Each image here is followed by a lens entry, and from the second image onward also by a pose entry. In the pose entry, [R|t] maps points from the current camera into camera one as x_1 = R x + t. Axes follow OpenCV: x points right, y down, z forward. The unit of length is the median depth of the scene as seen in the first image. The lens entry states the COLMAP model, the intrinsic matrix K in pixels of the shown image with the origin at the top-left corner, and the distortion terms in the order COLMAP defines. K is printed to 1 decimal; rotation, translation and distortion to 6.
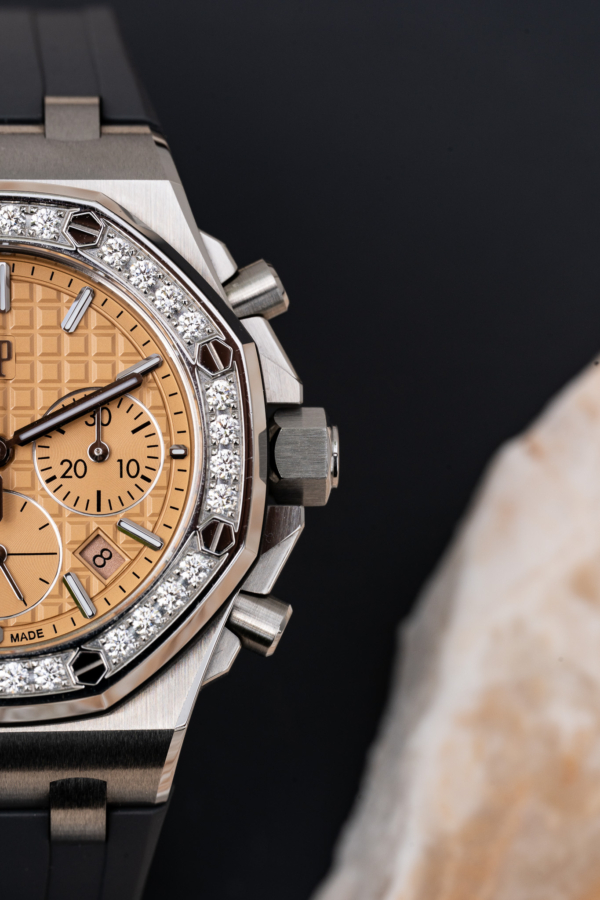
lens RADIAL K [[5613.8, 0, 301.1], [0, 5613.8, 477.3], [0, 0, 1]] dist [2.535770, -27.006973]
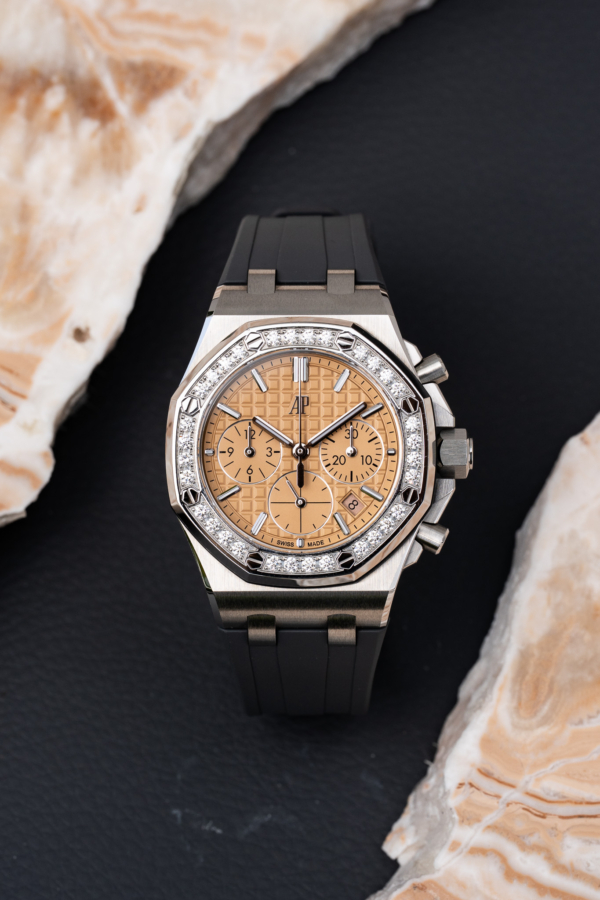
lens RADIAL K [[5299.4, 0, 300.0], [0, 5299.4, 450.0], [0, 0, 1]] dist [2.607762, -57.133076]
pose [[0.998568, 0.006859, -0.053065, 0.045425], [-0.005097, 0.999433, 0.033274, -0.067406], [0.053263, -0.032956, 0.998037, -0.873995]]
